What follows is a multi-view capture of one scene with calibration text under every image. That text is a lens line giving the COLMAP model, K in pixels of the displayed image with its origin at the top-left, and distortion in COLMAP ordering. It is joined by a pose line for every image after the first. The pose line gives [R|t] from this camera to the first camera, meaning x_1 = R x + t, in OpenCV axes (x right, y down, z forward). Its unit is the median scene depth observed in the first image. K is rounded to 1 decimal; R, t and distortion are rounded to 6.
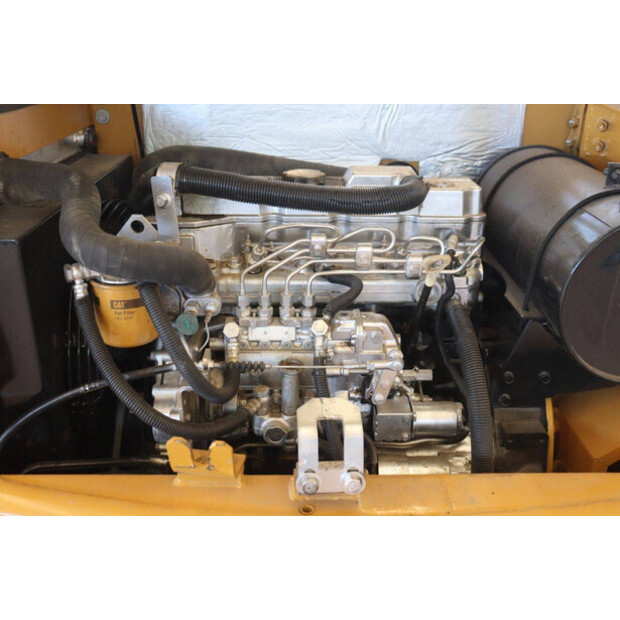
lens RADIAL K [[692.2, 0, 309.3], [0, 692.2, 310.9], [0, 0, 1]] dist [-0.070144, 0.019839]
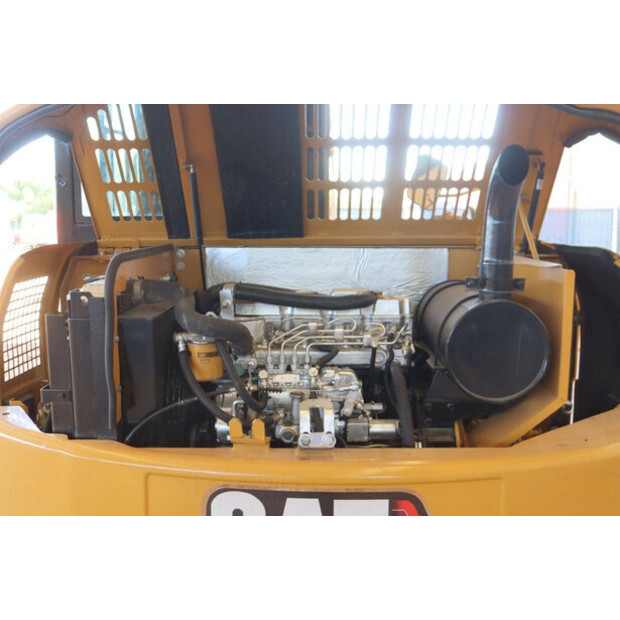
lens RADIAL K [[695.4, 0, 310.0], [0, 695.4, 299.6], [0, 0, 1]] dist [-0.009745, 0.013673]
pose [[0.999621, -0.011700, -0.024905, 0.050456], [0.004699, 0.964385, -0.264459, 0.299801], [0.027112, 0.264242, 0.964075, -0.718484]]
